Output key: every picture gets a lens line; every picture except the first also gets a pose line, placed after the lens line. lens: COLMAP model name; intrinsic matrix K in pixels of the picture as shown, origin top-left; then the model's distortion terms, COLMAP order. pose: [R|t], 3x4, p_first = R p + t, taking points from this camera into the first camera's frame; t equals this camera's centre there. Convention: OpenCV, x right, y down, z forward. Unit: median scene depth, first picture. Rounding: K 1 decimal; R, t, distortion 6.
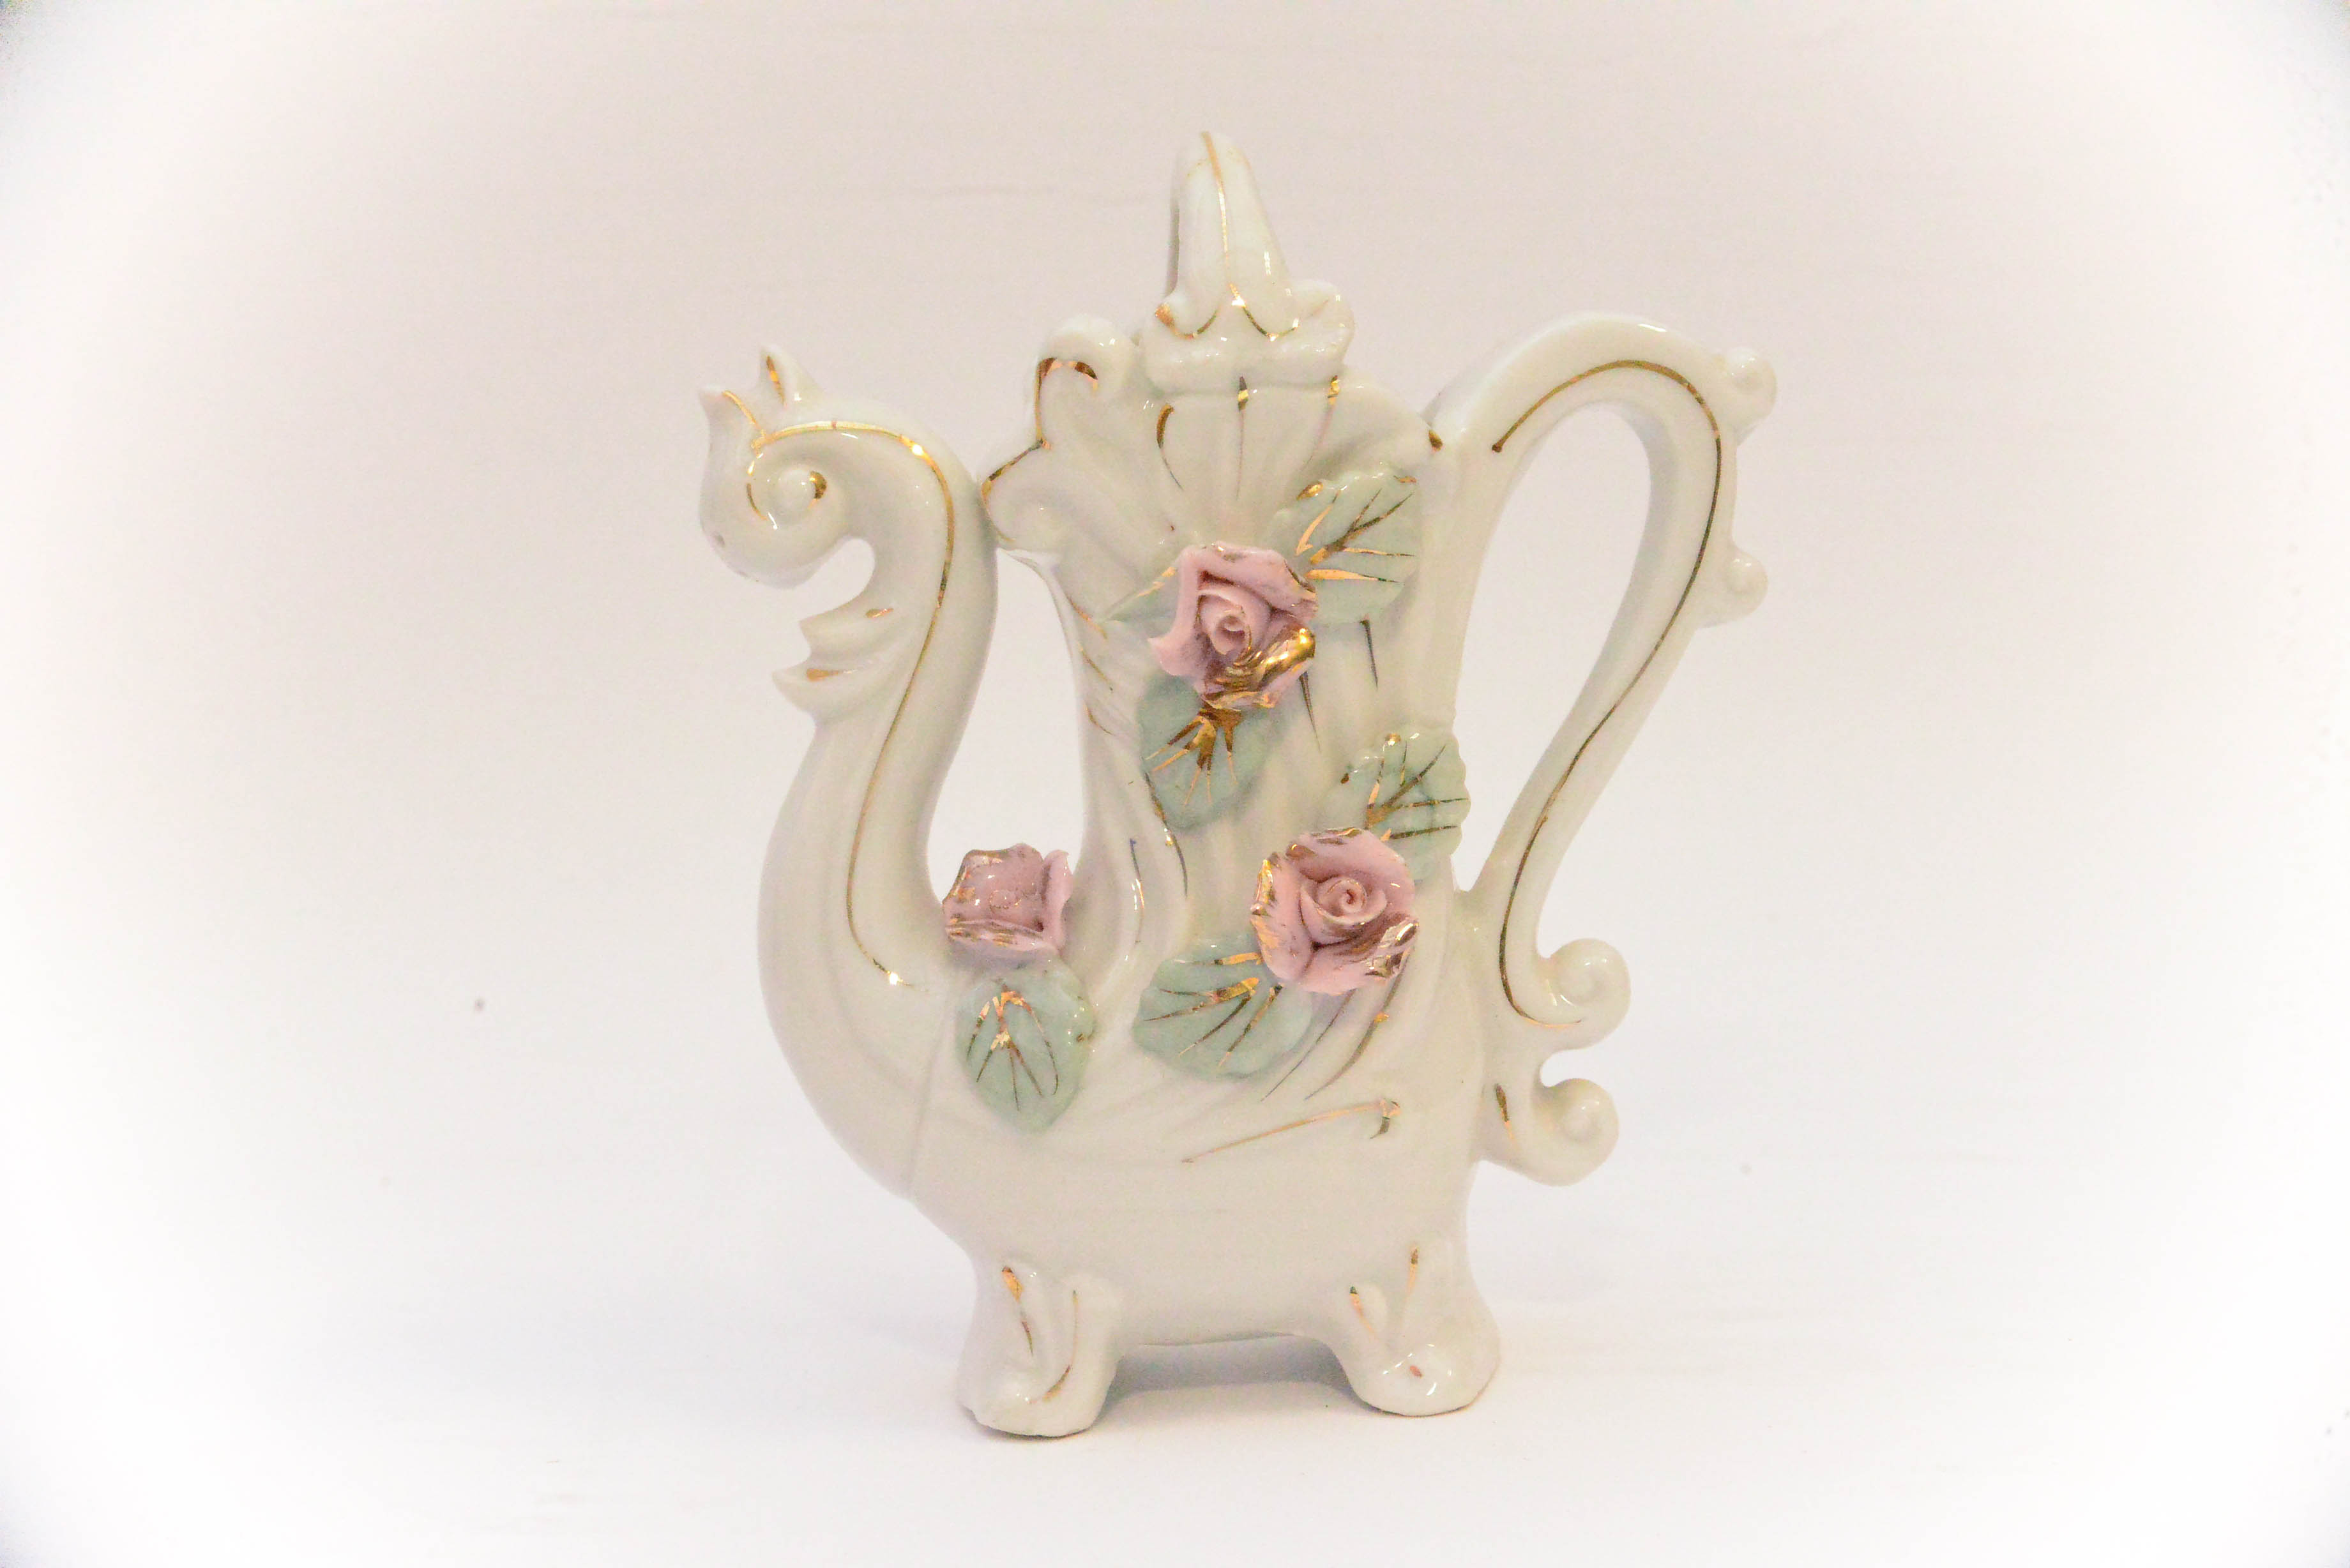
lens RADIAL K [[3599.4, 0, 1175.0], [0, 3599.4, 784.0], [0, 0, 1]] dist [0.030532, -0.015197]
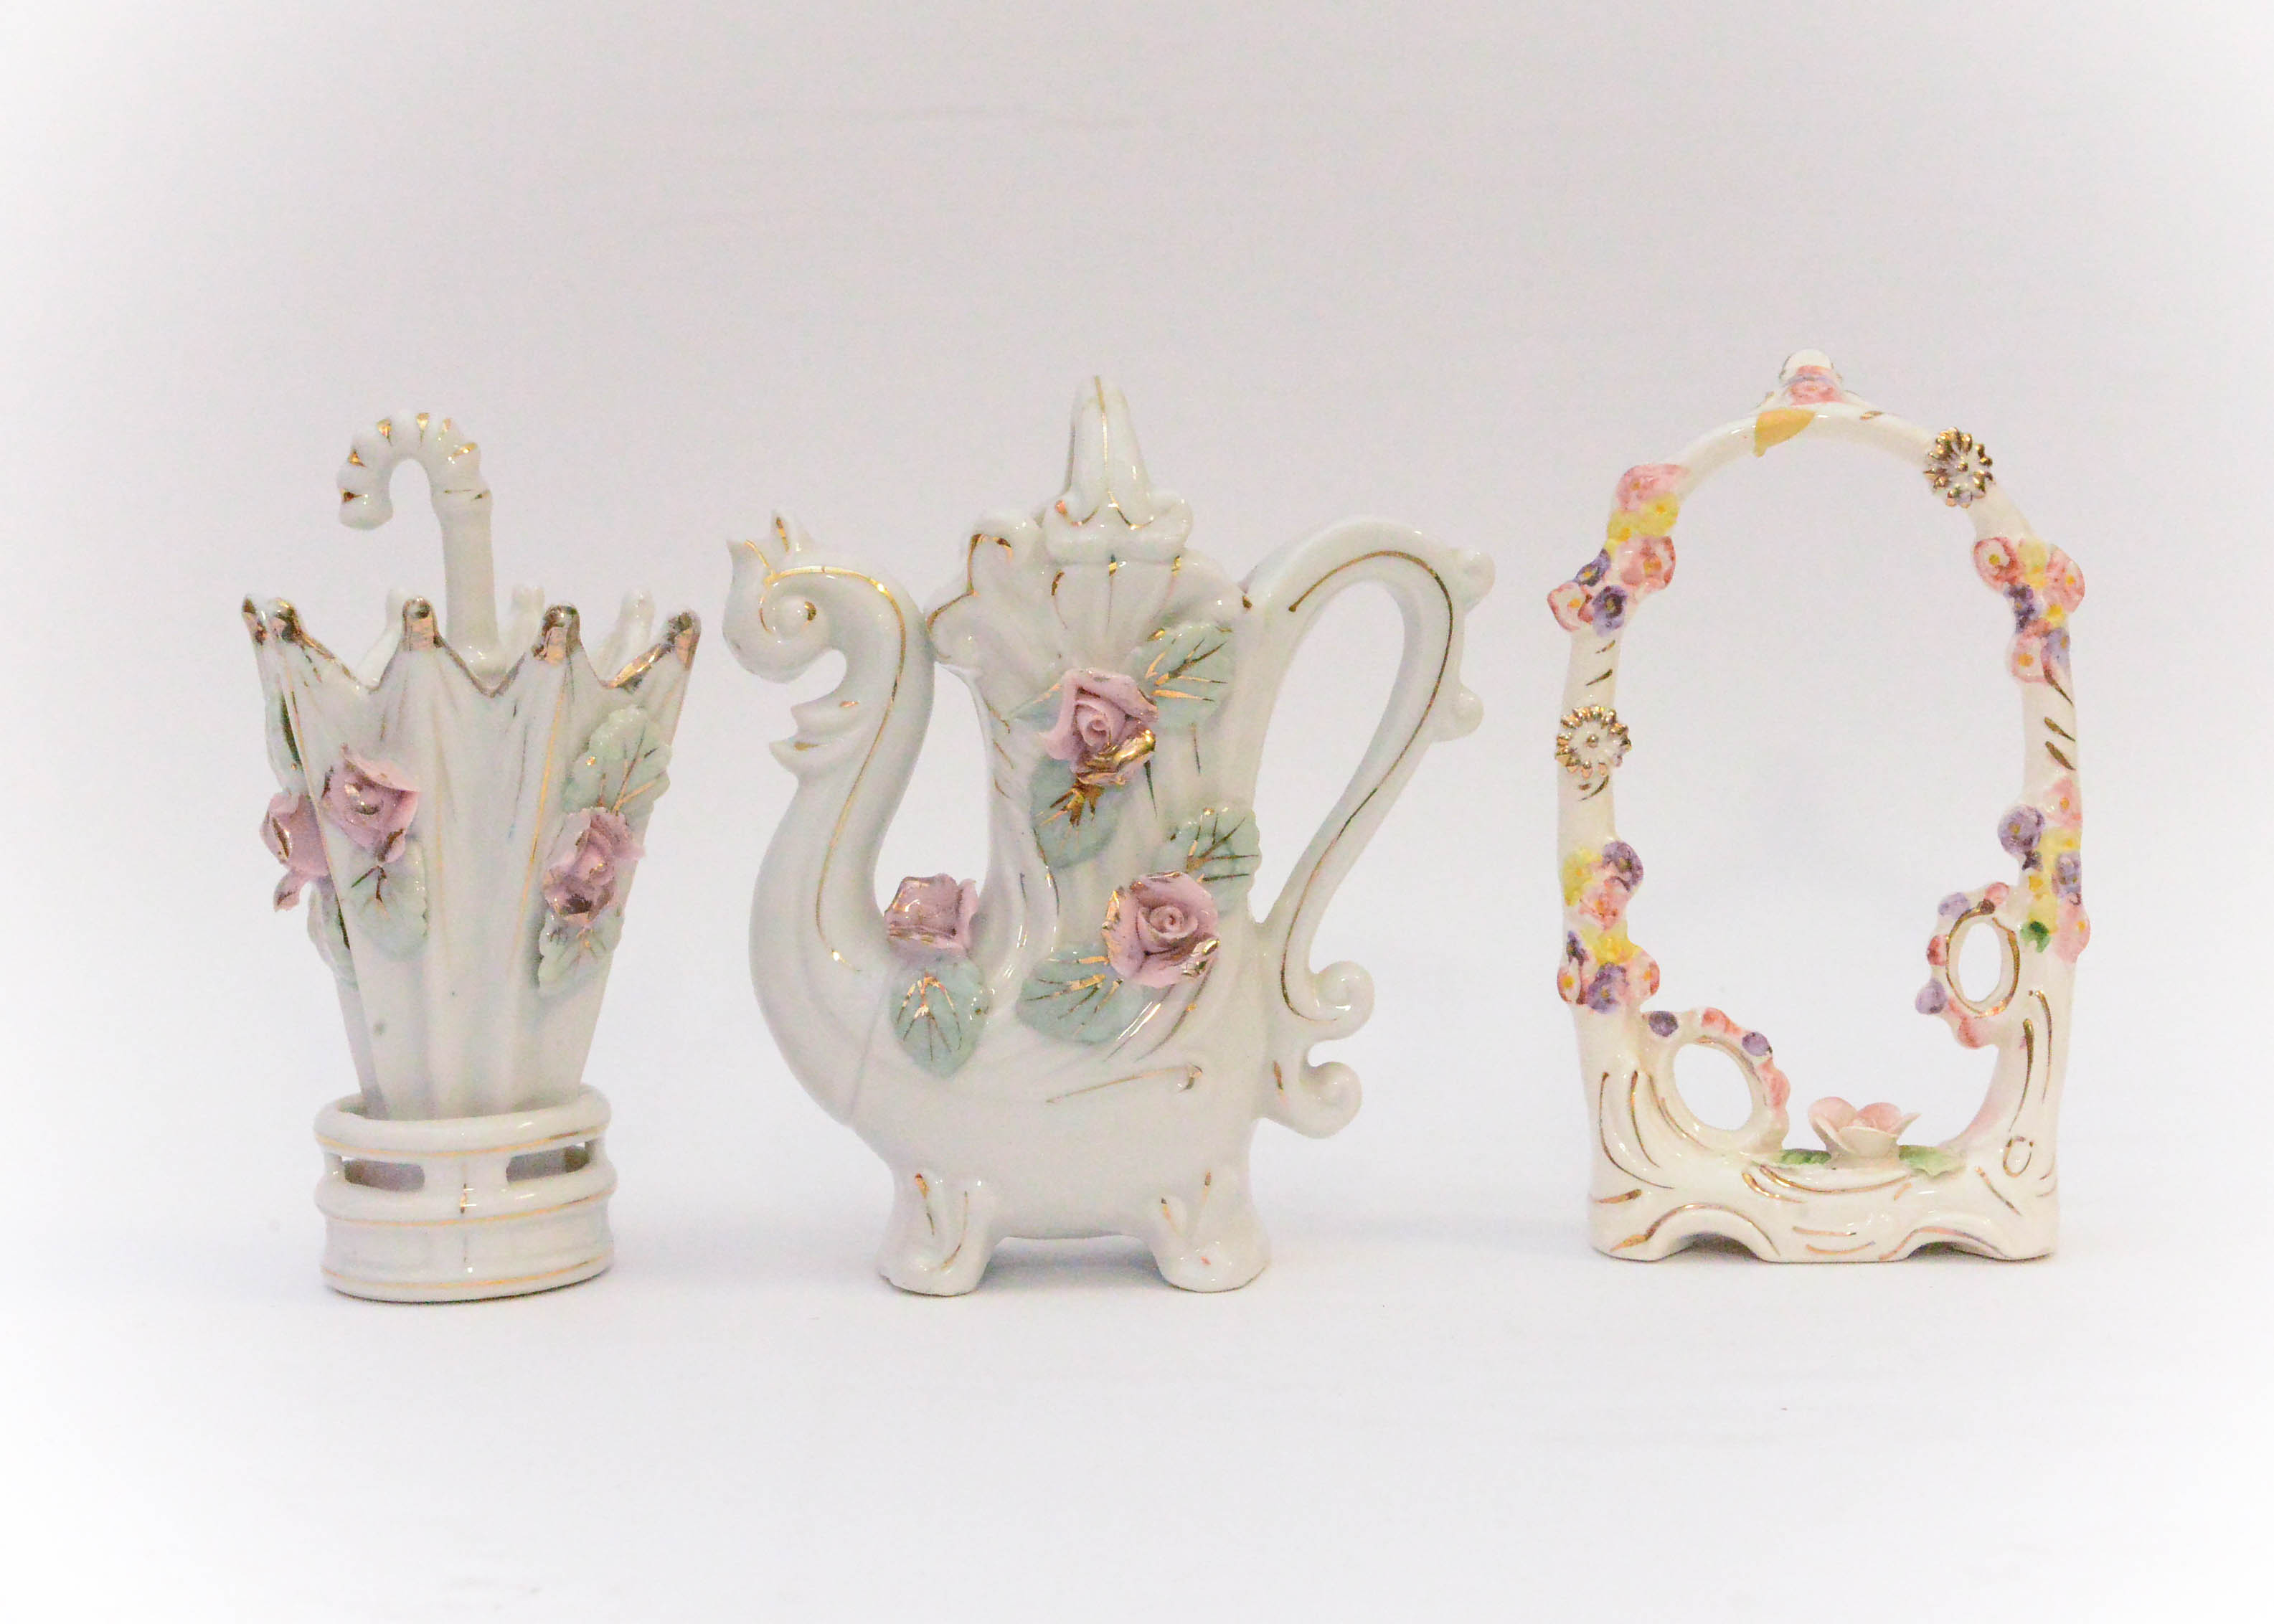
lens RADIAL K [[4115.0, 0, 1135.8], [0, 4115.0, 765.7], [0, 0, 1]] dist [0.014863, 0.022789]
pose [[0.998864, 0.046553, 0.010159, 0.014580], [-0.046269, 0.998575, -0.026582, 0.014163], [-0.011382, 0.026082, 0.999595, -0.620811]]
